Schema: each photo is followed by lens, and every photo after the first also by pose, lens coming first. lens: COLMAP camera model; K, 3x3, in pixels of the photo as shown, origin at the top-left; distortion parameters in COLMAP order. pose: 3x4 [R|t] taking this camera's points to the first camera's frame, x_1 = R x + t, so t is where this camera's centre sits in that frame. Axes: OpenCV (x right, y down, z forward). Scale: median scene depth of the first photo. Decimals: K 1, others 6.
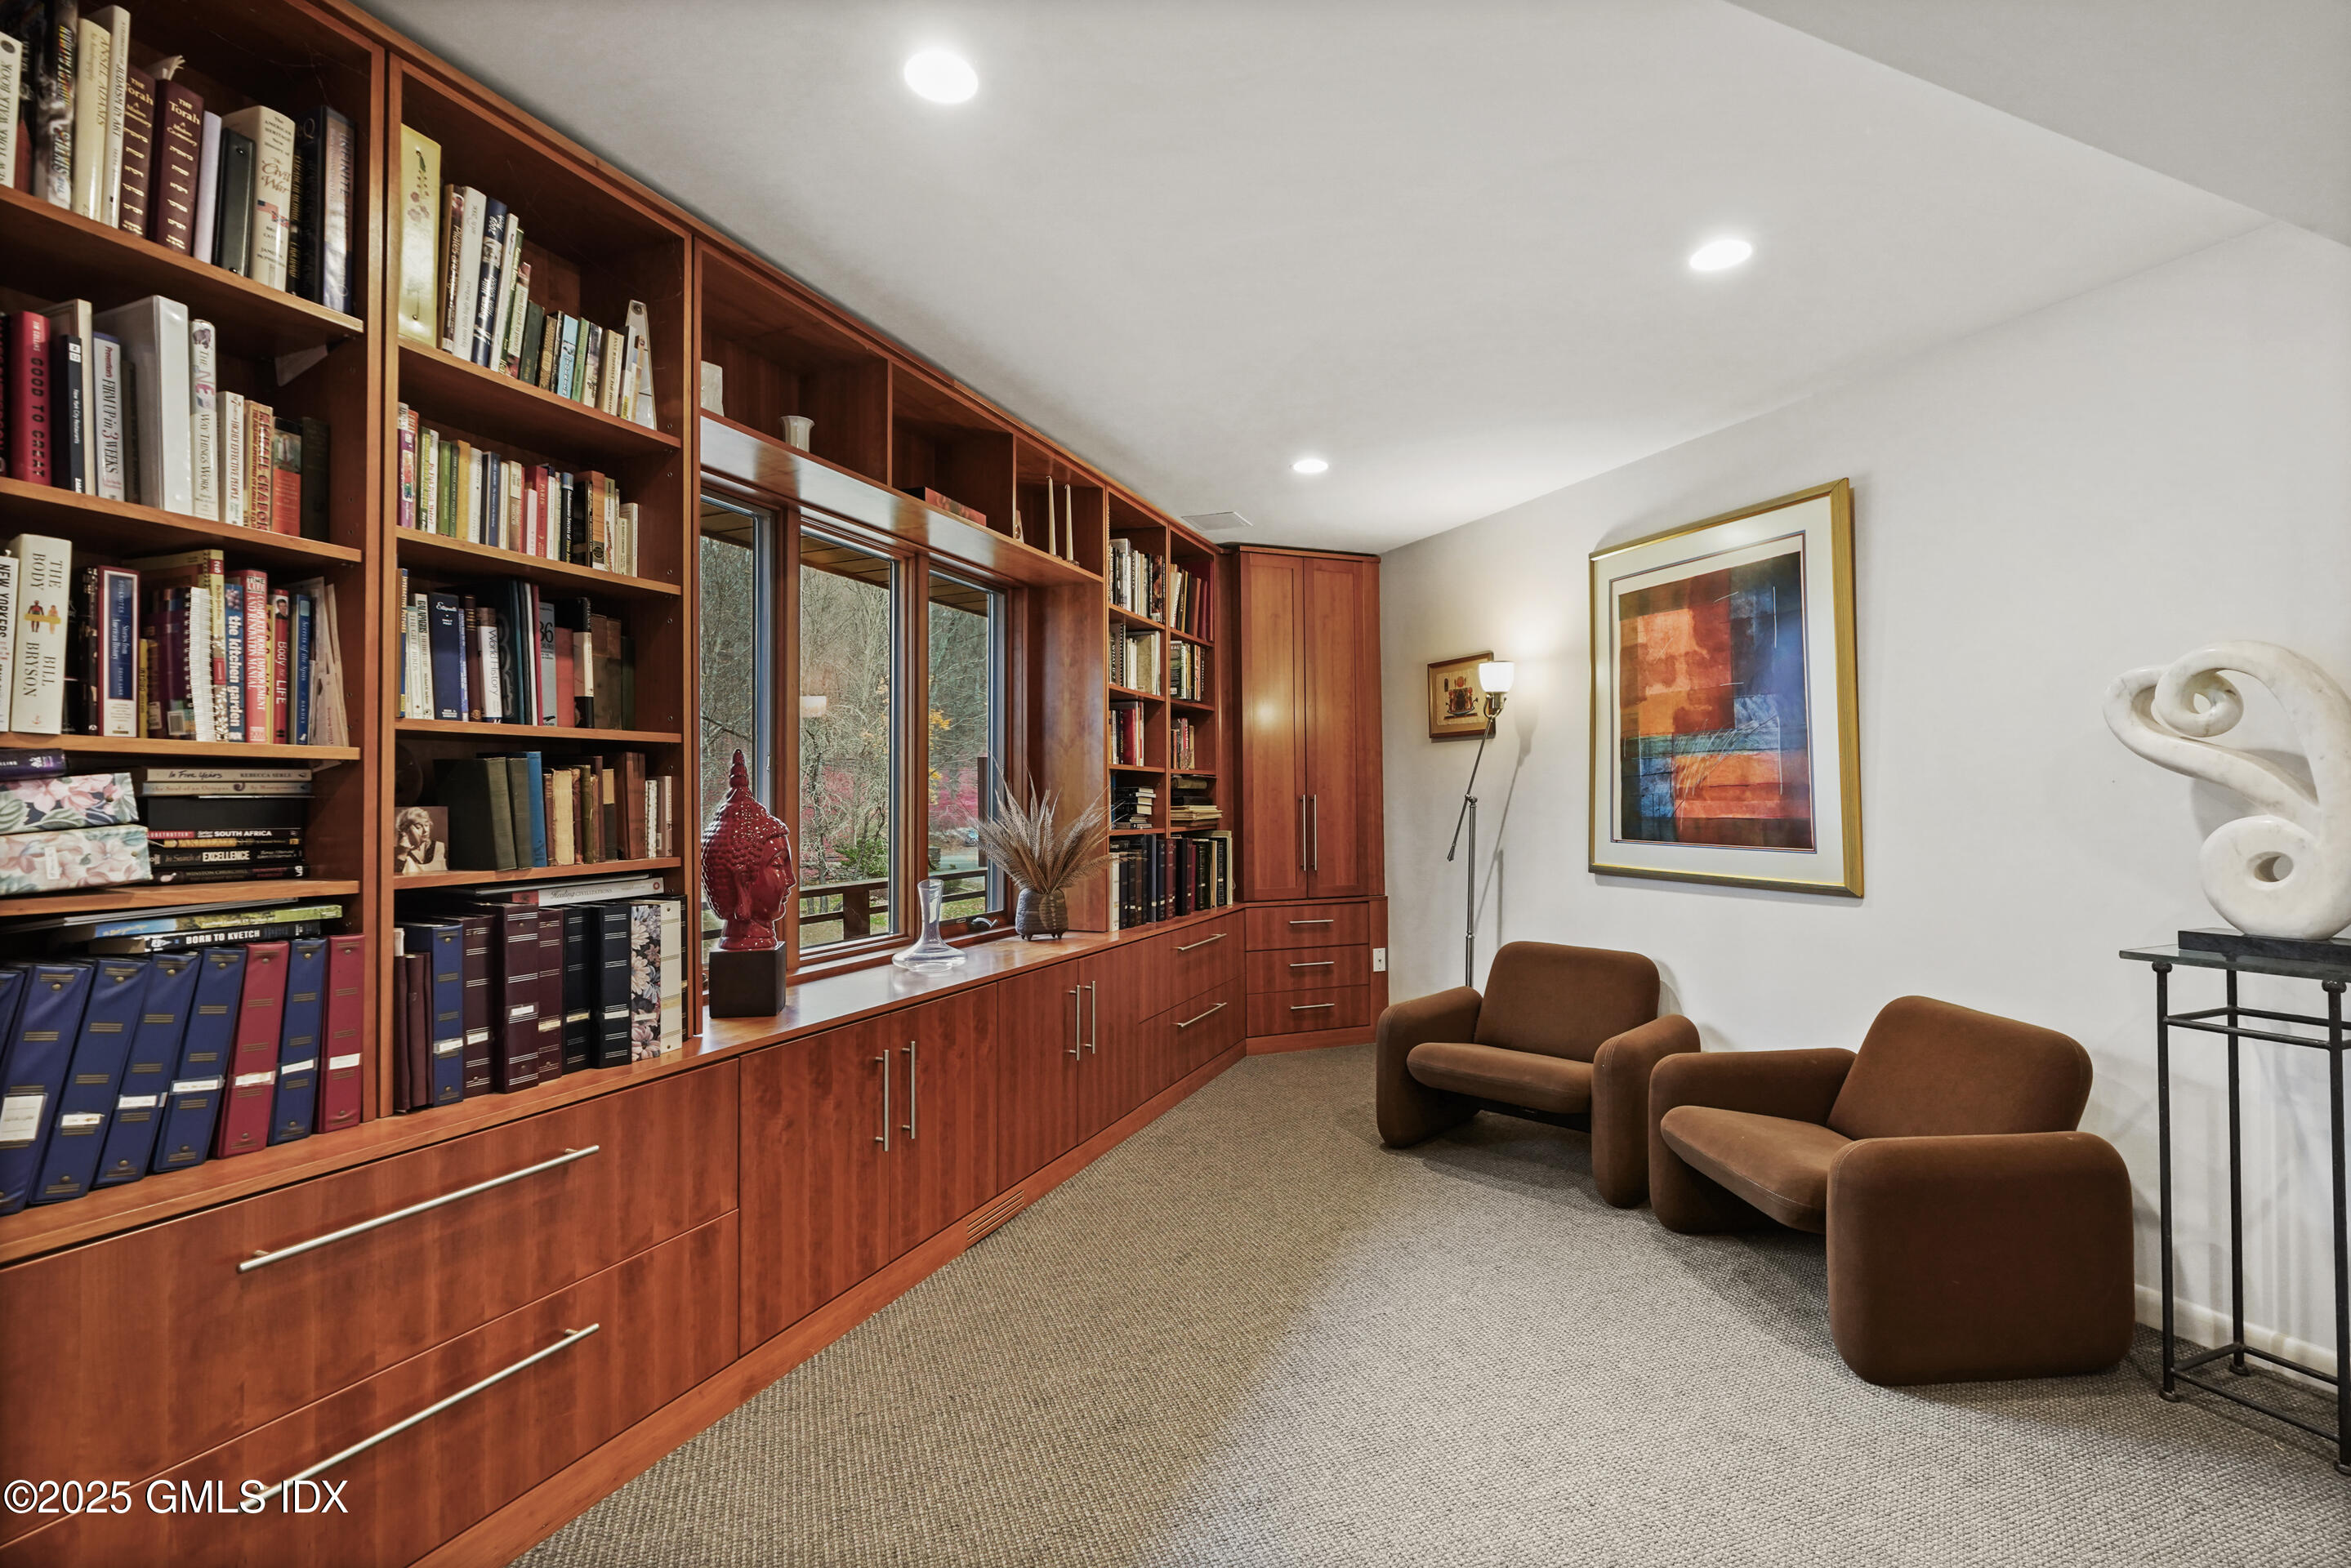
lens RADIAL K [[1080.0, 0, 1168.7], [0, 1080.0, 791.1], [0, 0, 1]] dist [-0.004292, 0.000765]
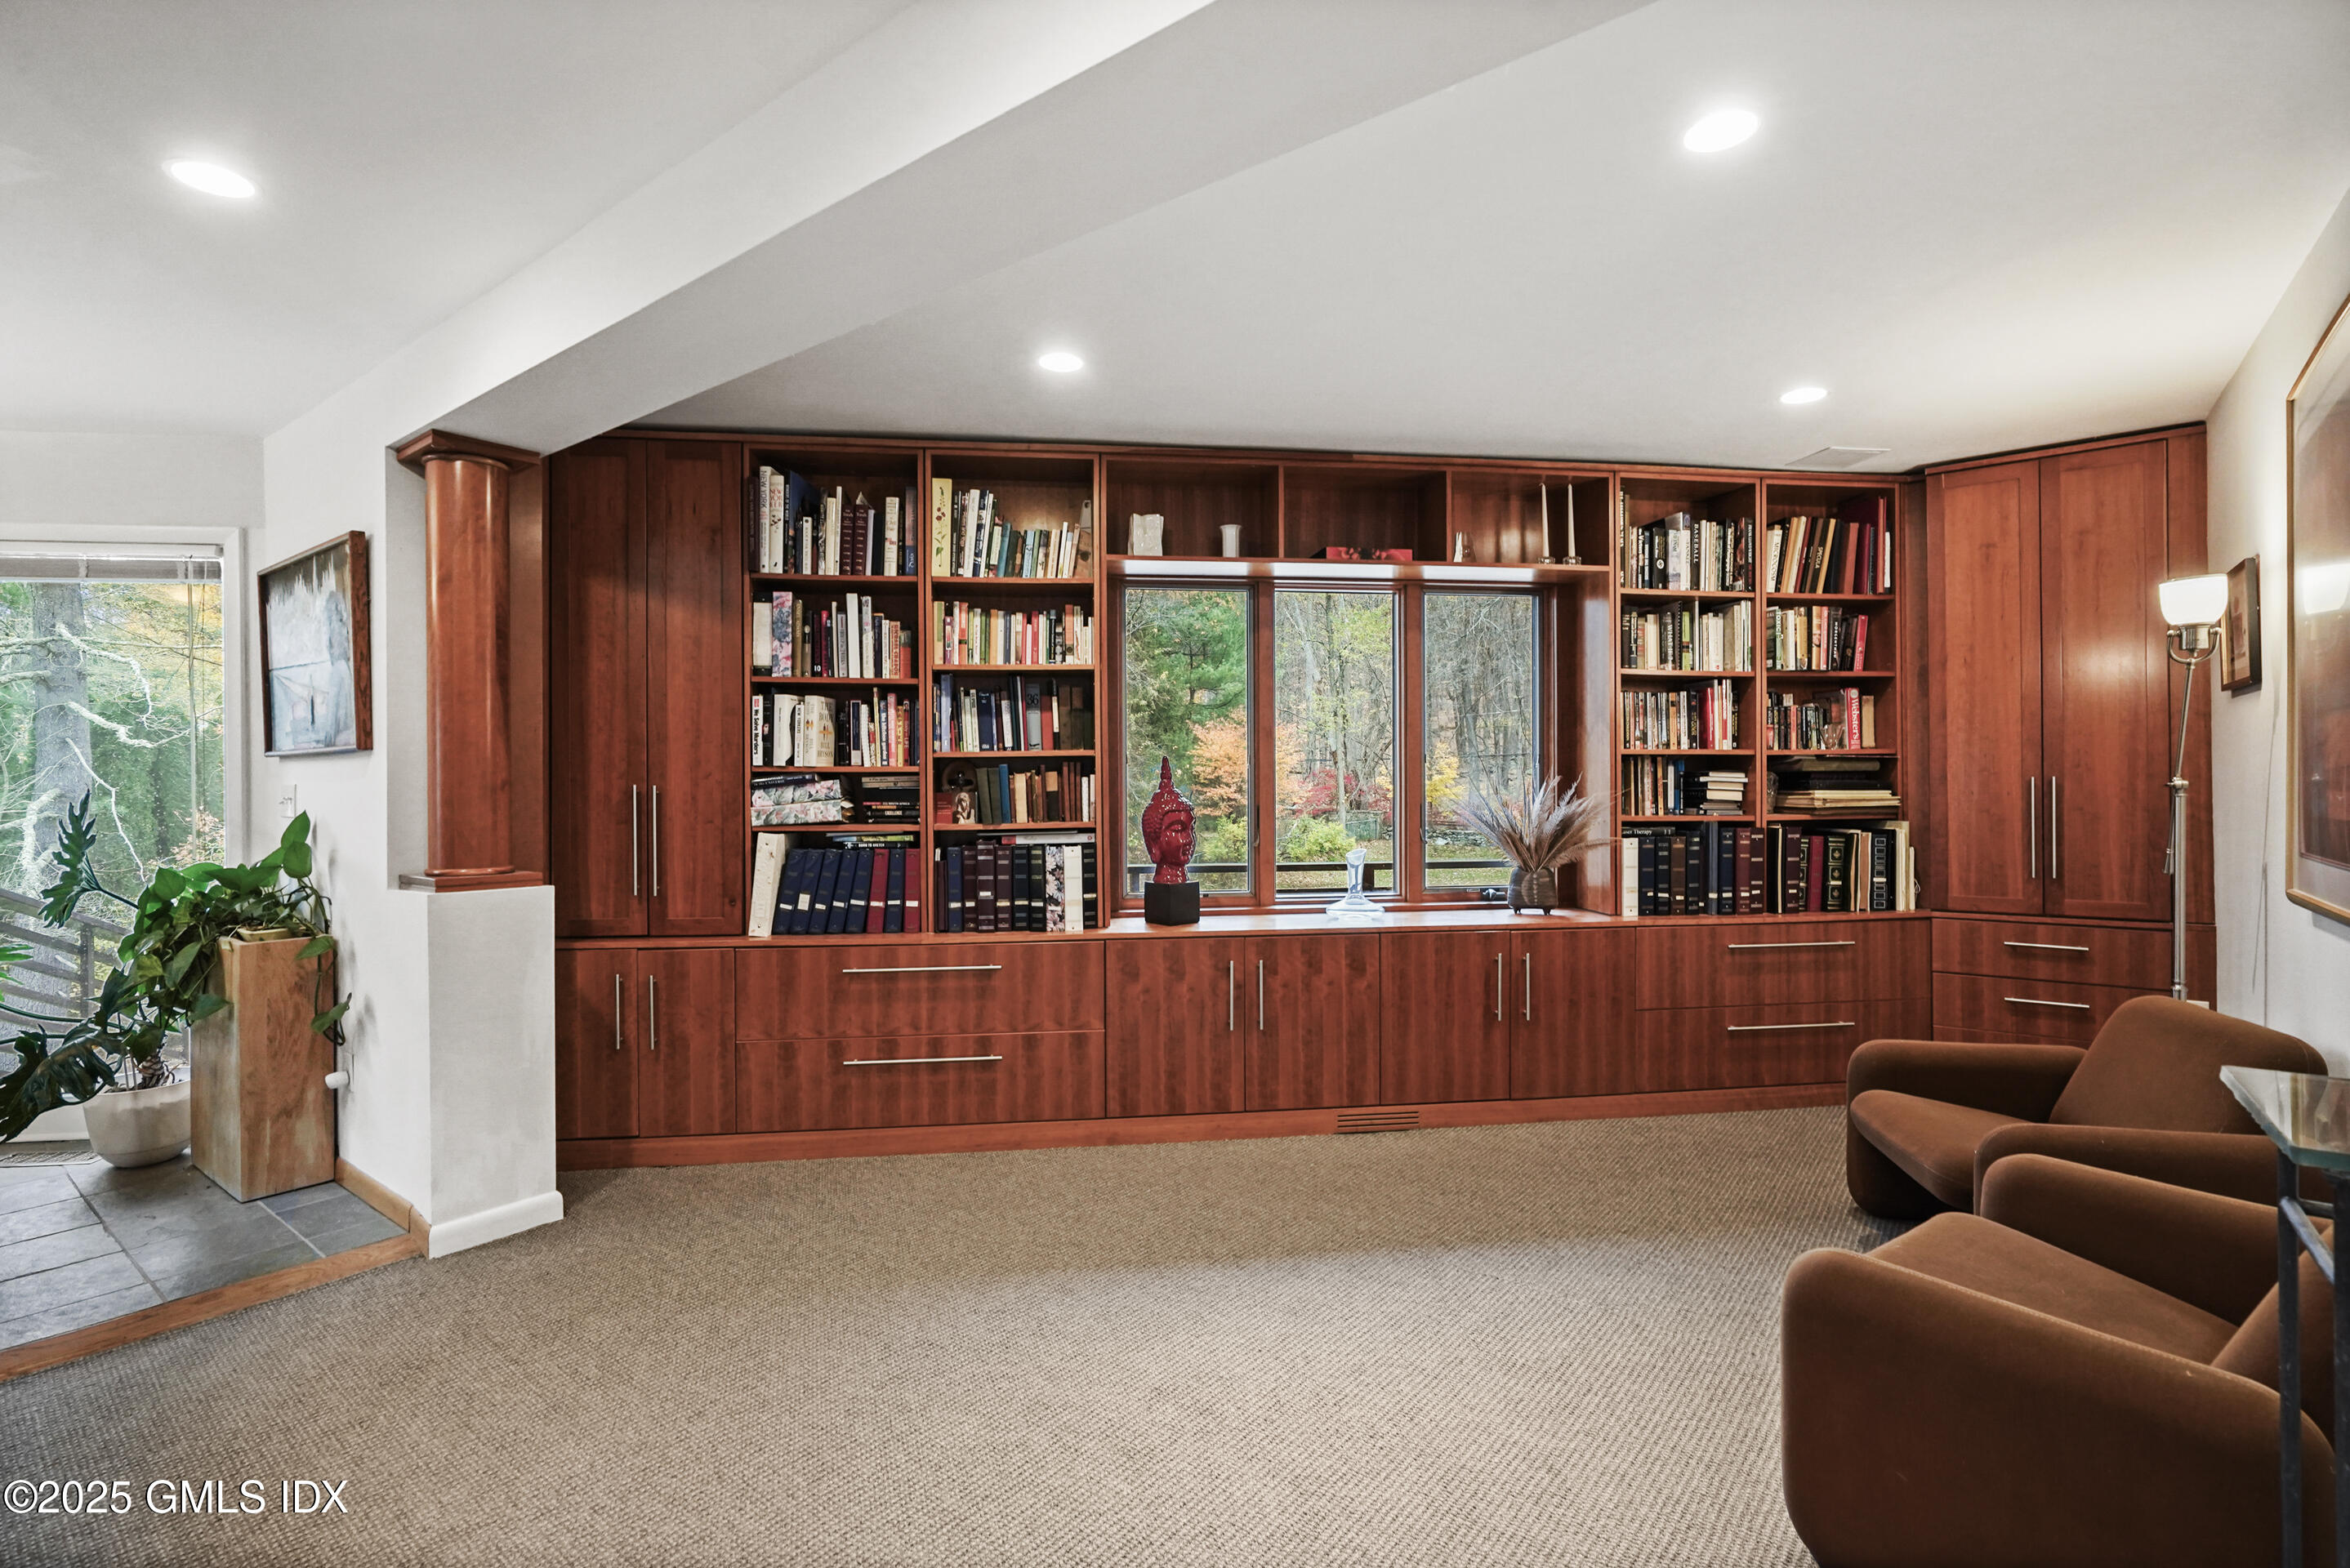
lens RADIAL K [[1079.6, 0, 1168.2], [0, 1079.6, 791.1], [0, 0, 1]] dist [-0.004292, 0.000765]
pose [[0.503064, 0.004174, -0.864239, 1.157900], [0.012153, 0.999855, 0.011903, -0.007210], [0.864163, -0.016491, 0.502941, 0.249171]]
